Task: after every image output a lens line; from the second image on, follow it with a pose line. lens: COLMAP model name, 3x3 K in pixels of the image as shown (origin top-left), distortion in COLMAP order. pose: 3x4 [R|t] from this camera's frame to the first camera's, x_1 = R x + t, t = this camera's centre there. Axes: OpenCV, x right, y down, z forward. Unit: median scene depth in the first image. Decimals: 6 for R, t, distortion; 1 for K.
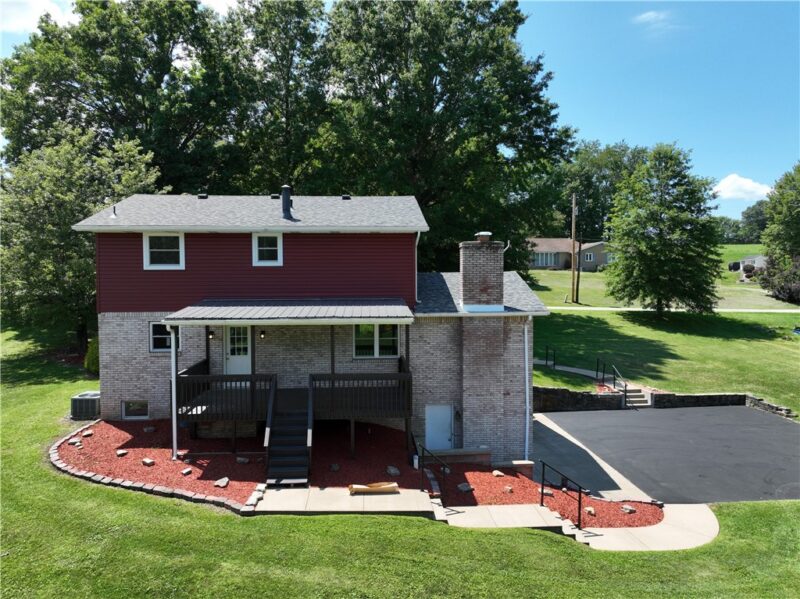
lens RADIAL K [[568.0, 0, 405.4], [0, 568.0, 298.3], [0, 0, 1]] dist [0.006667, 0.005329]
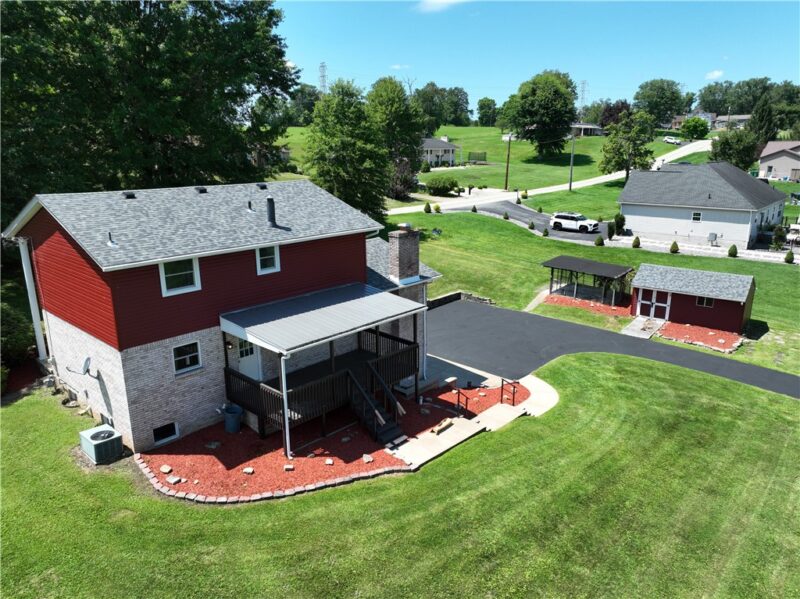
lens RADIAL K [[568.0, 0, 400.2], [0, 568.0, 298.0], [0, 0, 1]] dist [0.006667, 0.005329]
pose [[0.725993, -0.176670, 0.664621, -0.807995], [0.022899, 0.972113, 0.233394, -0.264393], [-0.687320, -0.154223, 0.709793, 0.038480]]
